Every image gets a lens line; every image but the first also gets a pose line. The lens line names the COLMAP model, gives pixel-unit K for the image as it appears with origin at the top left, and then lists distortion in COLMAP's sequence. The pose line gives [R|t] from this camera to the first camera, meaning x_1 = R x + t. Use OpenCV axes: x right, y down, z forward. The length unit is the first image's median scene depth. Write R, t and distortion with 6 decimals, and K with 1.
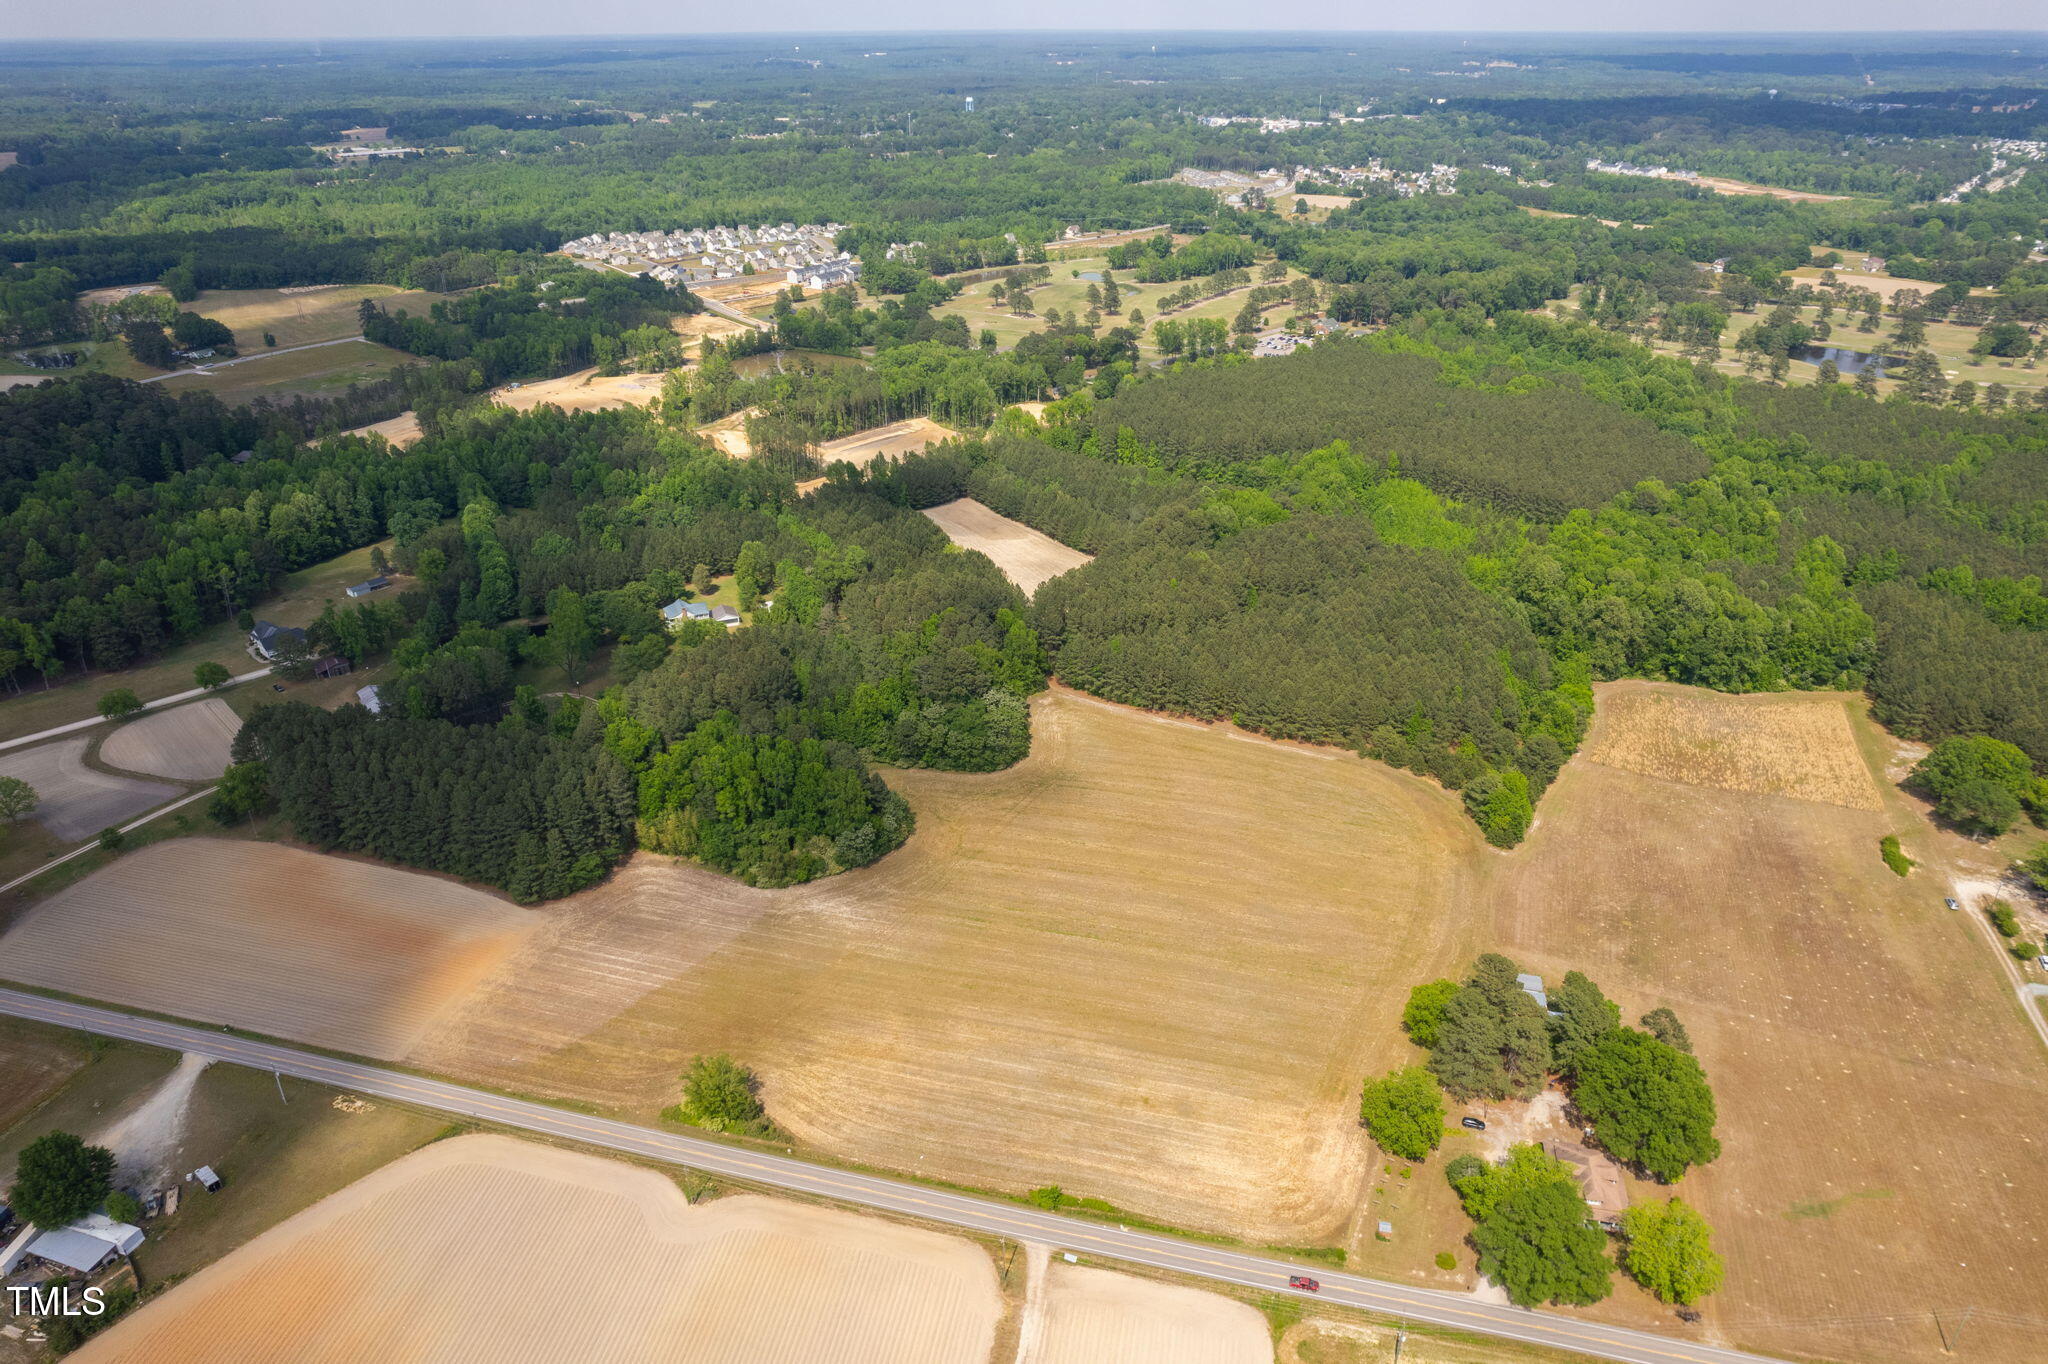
lens RADIAL K [[1321.3, 0, 1028.2], [0, 1321.3, 684.4], [0, 0, 1]] dist [-0.083170, 0.075848]
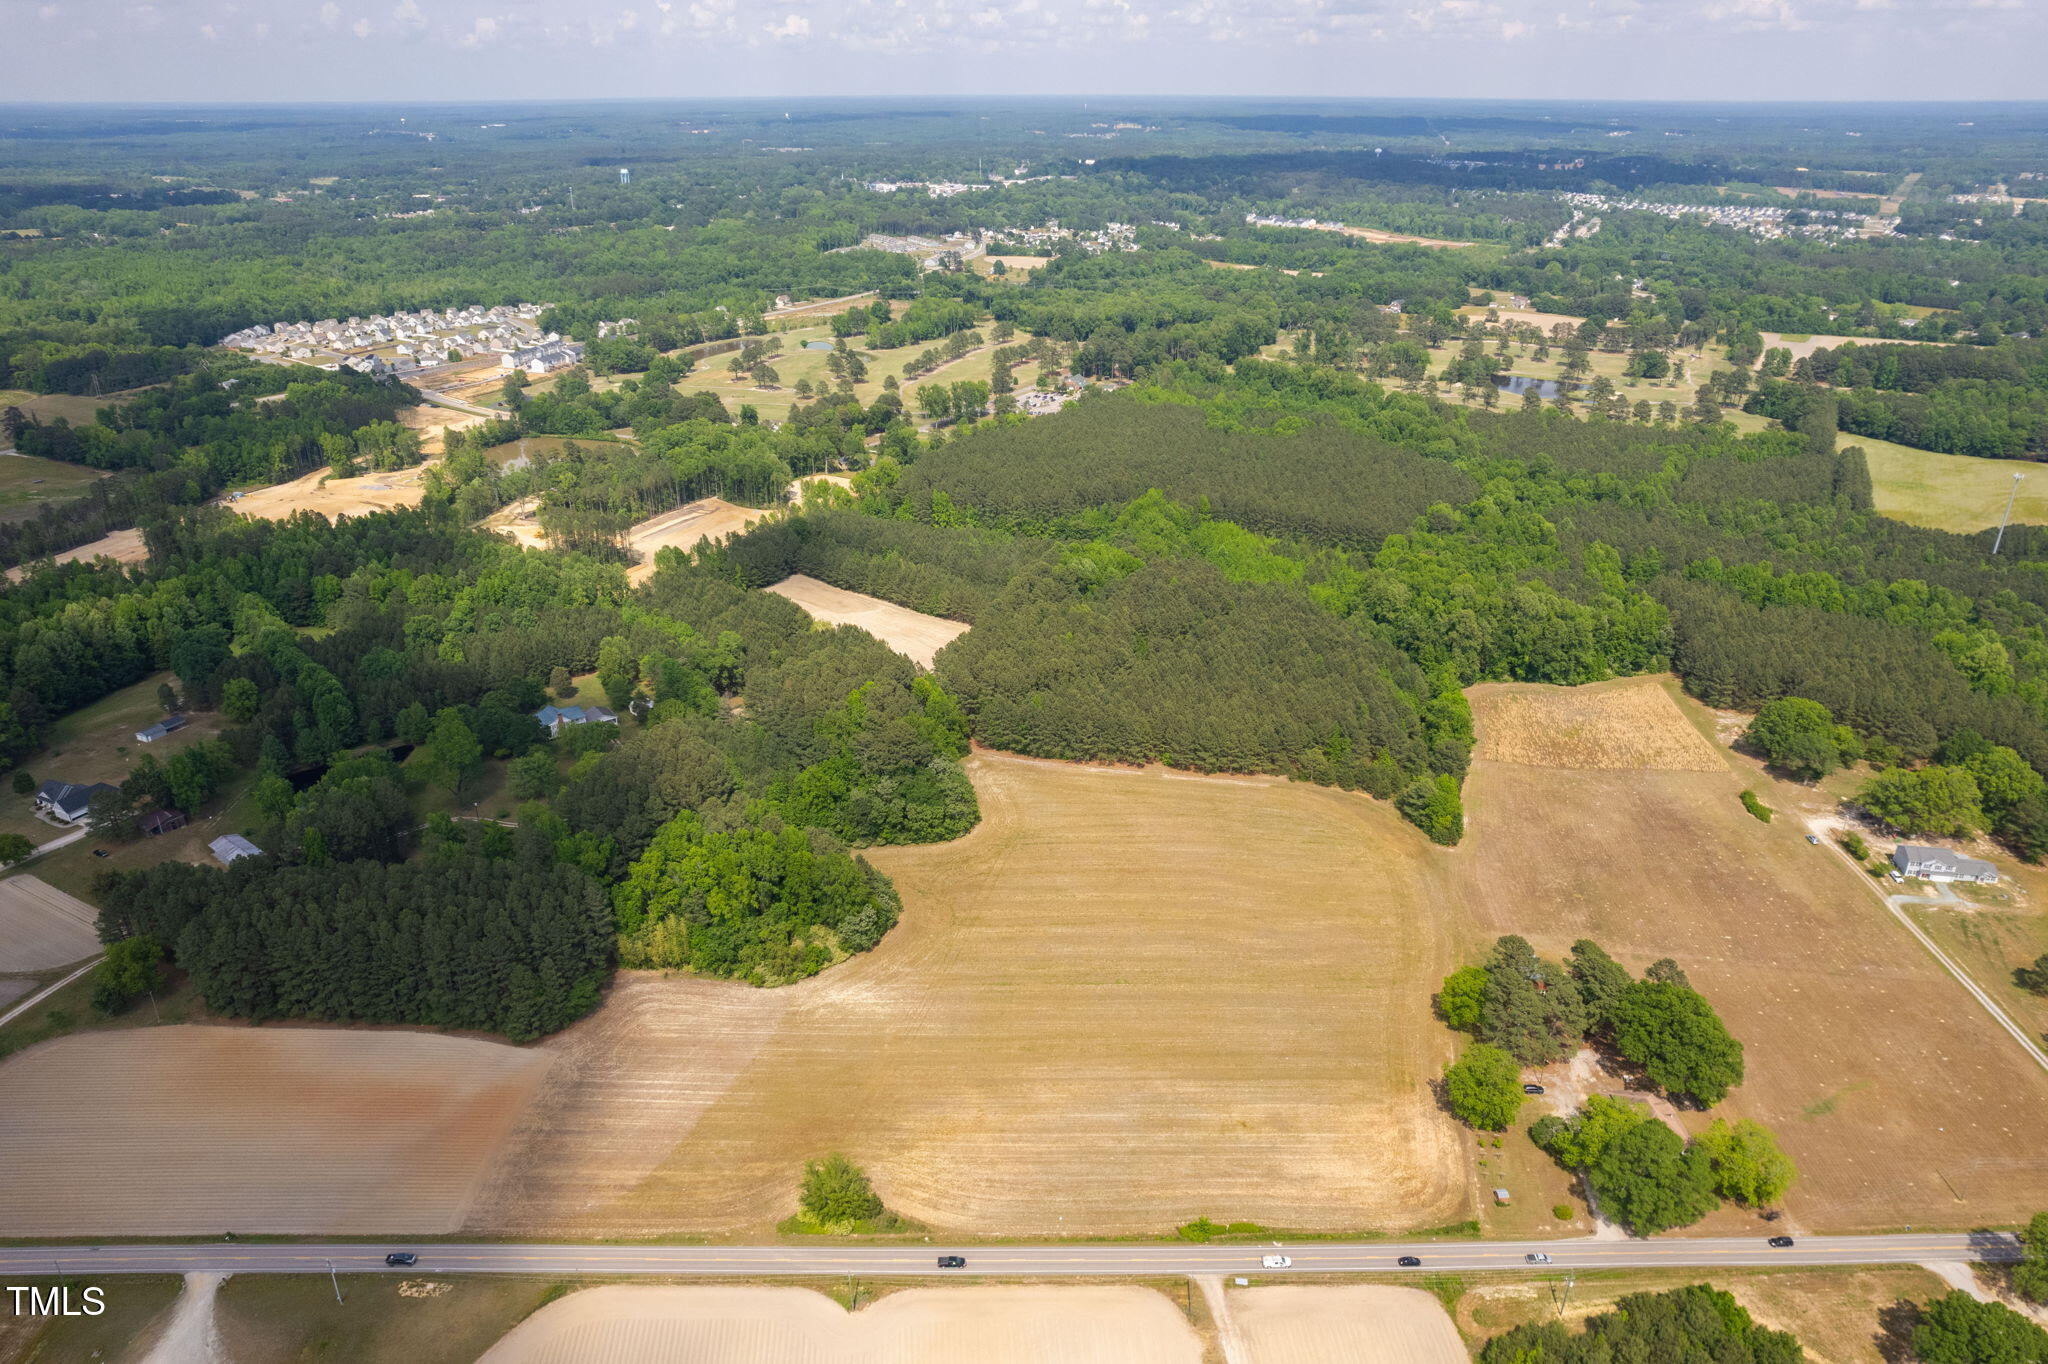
lens RADIAL K [[1354.6, 0, 1028.4], [0, 1354.6, 681.0], [0, 0, 1]] dist [-0.081859, 0.074144]
pose [[0.966163, -0.102399, 0.236734, -0.195912], [0.115049, 0.992546, -0.040213, -0.004995], [-0.230852, 0.066088, 0.970742, -0.009739]]
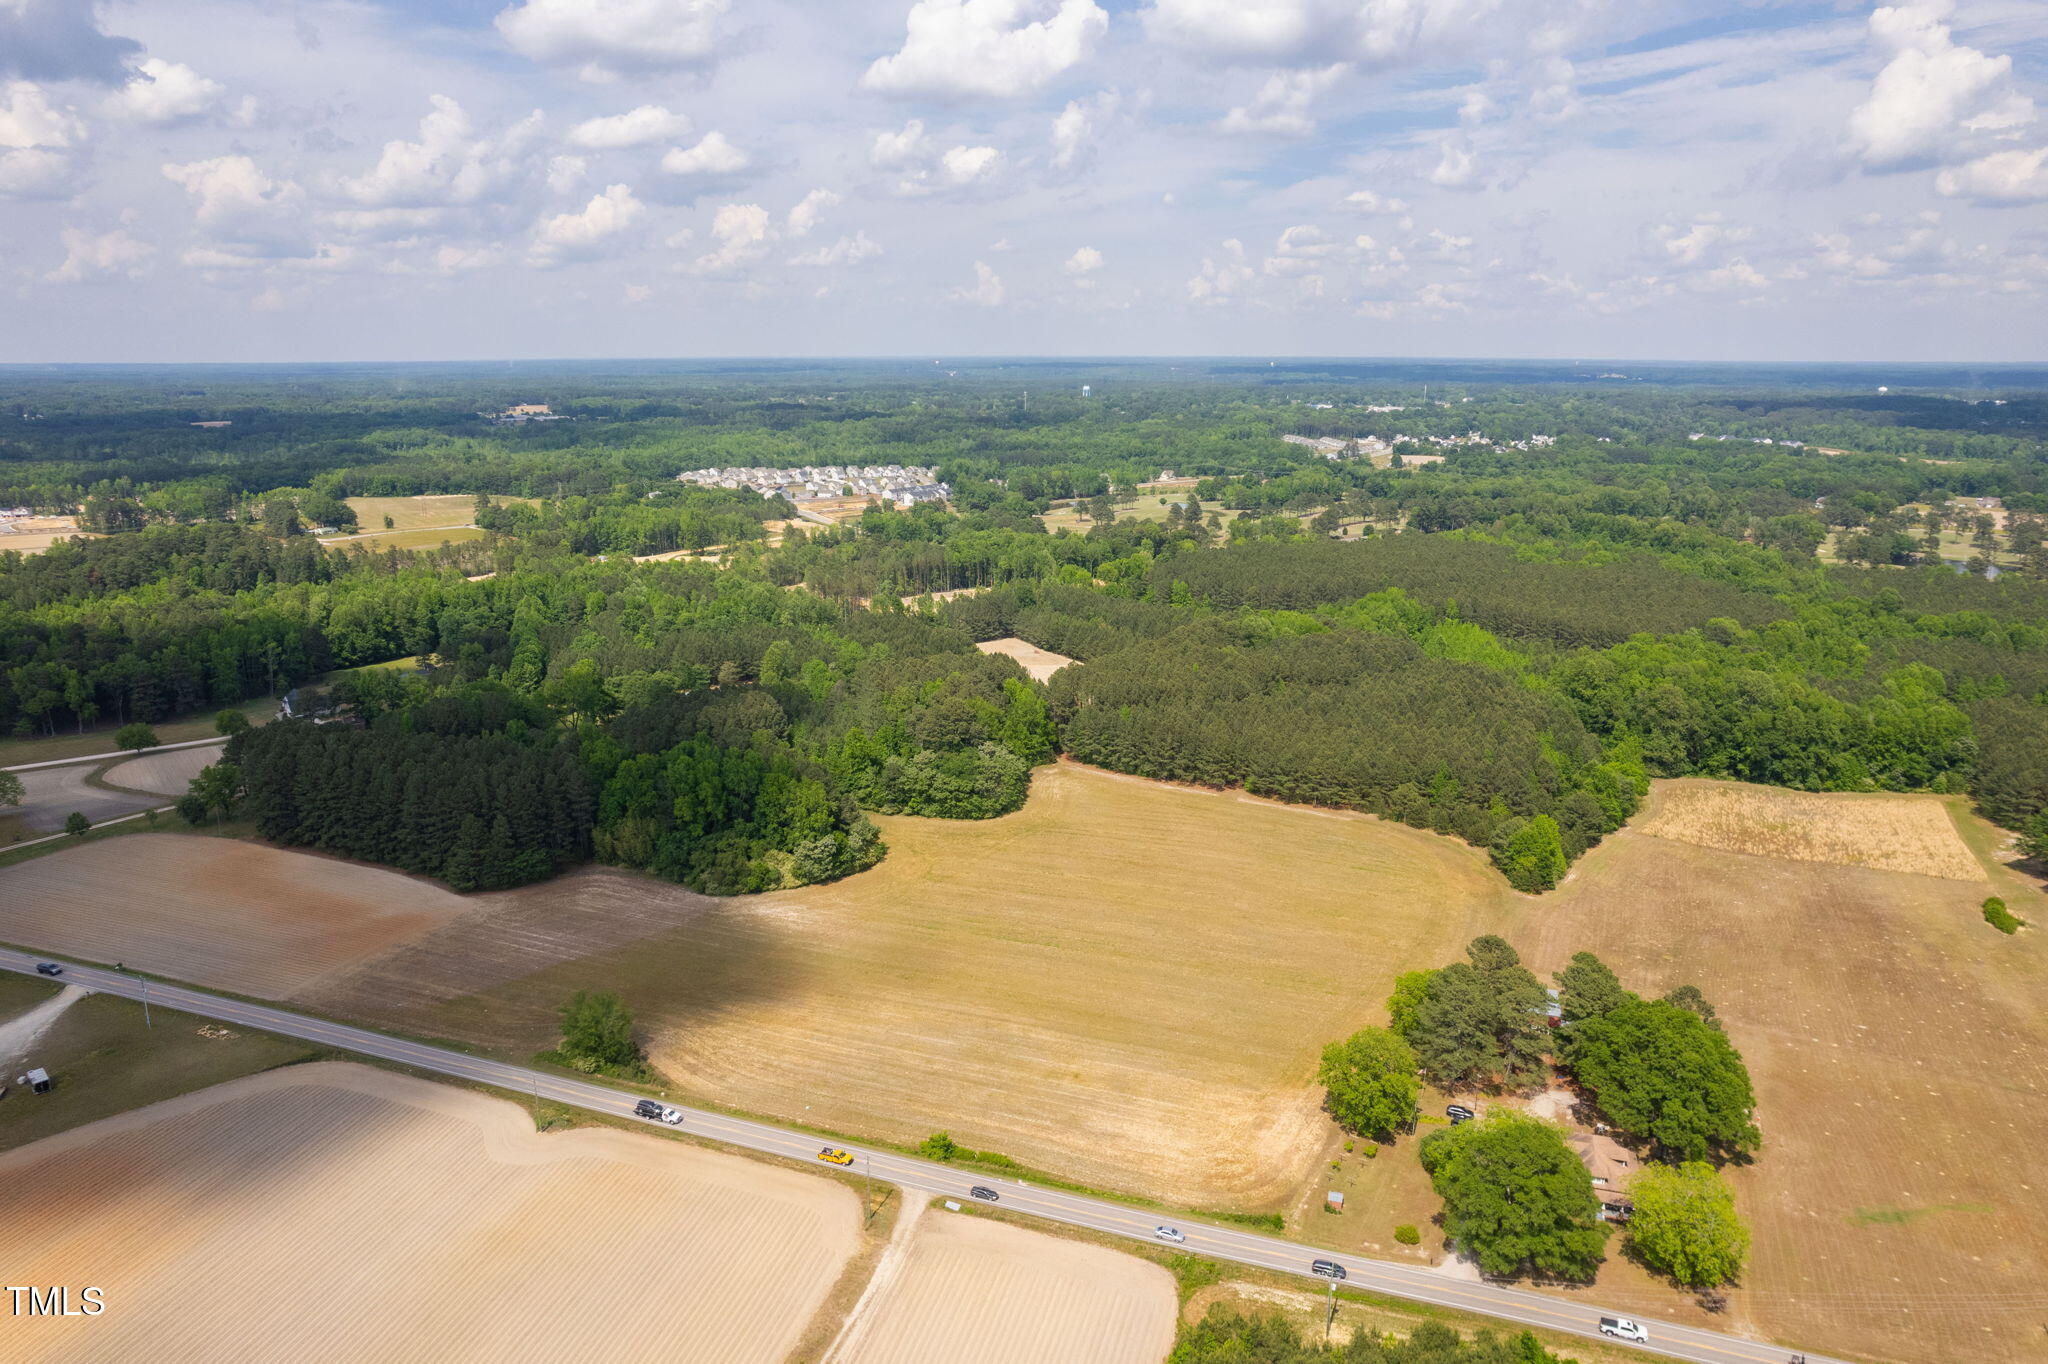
lens RADIAL K [[1333.6, 0, 1027.2], [0, 1333.6, 681.7], [0, 0, 1]] dist [-0.083493, 0.076545]
pose [[0.995389, 0.025637, -0.092428, 0.088901], [-0.045893, 0.973456, -0.224227, 0.176723], [0.084226, 0.227435, 0.970144, 0.059640]]
